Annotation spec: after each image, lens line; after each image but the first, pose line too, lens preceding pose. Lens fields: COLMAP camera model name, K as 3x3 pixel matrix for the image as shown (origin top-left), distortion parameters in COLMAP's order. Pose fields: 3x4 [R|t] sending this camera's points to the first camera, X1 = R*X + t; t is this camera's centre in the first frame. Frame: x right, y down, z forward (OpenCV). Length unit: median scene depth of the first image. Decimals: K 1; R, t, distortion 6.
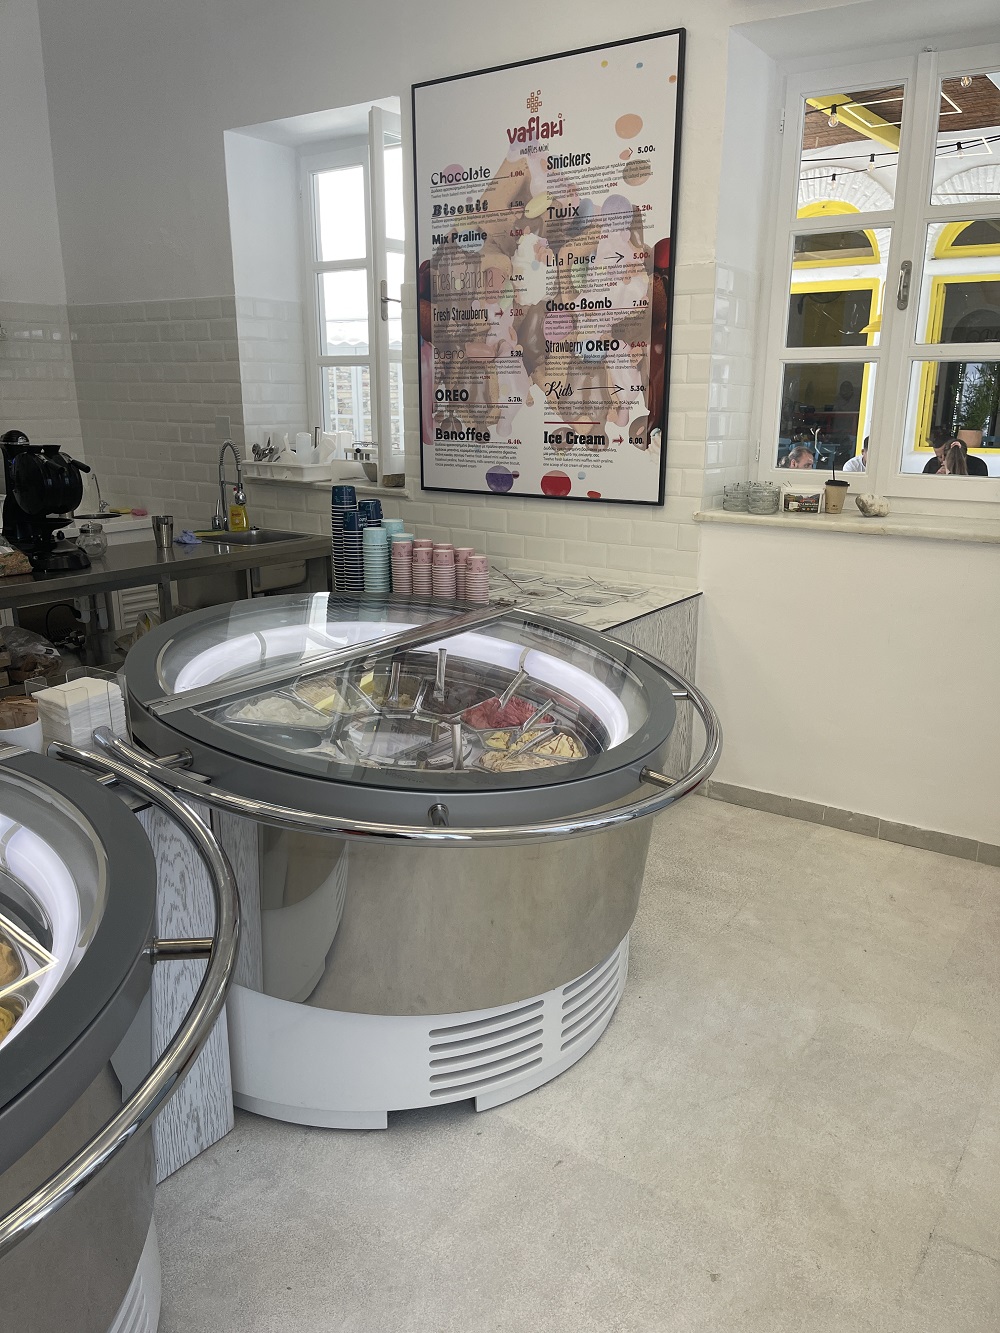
lens RADIAL K [[966.1, 0, 497.2], [0, 966.1, 662.5], [0, 0, 1]] dist [-0.002895, -0.026504]
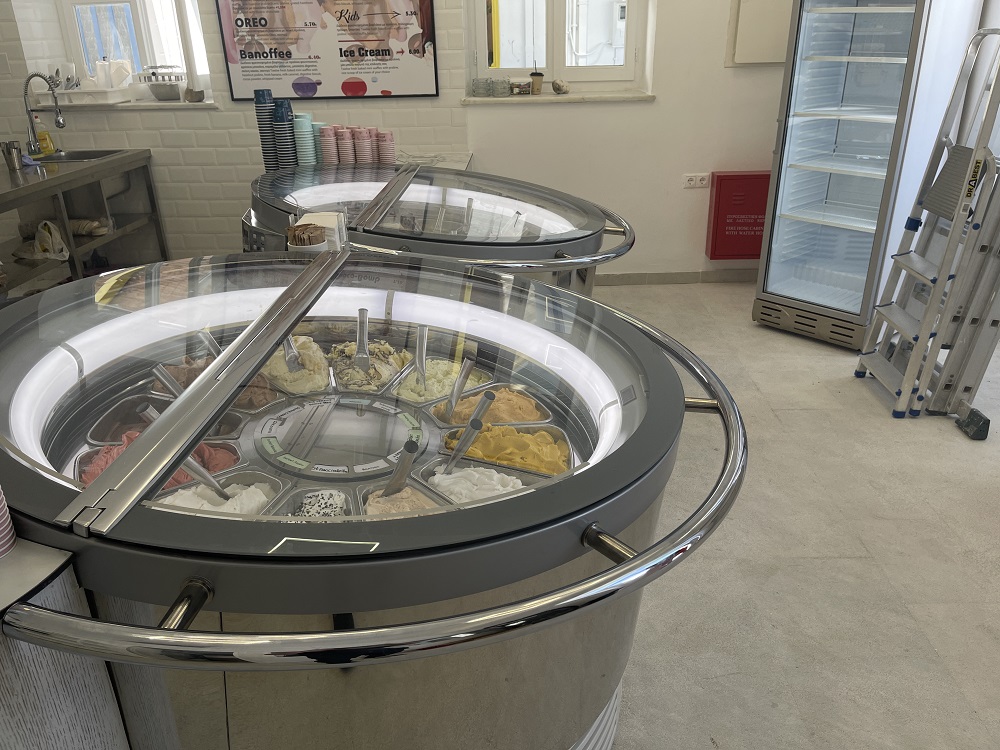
lens RADIAL K [[724.8, 0, 504.3], [0, 724.8, 377.0], [0, 0, 1]] dist [-0.002895, -0.026504]
pose [[0.834840, -0.248196, 0.491367, -0.386198], [0.162507, 0.963929, 0.210791, 0.036406], [-0.525960, -0.096126, 0.845059, -0.048300]]
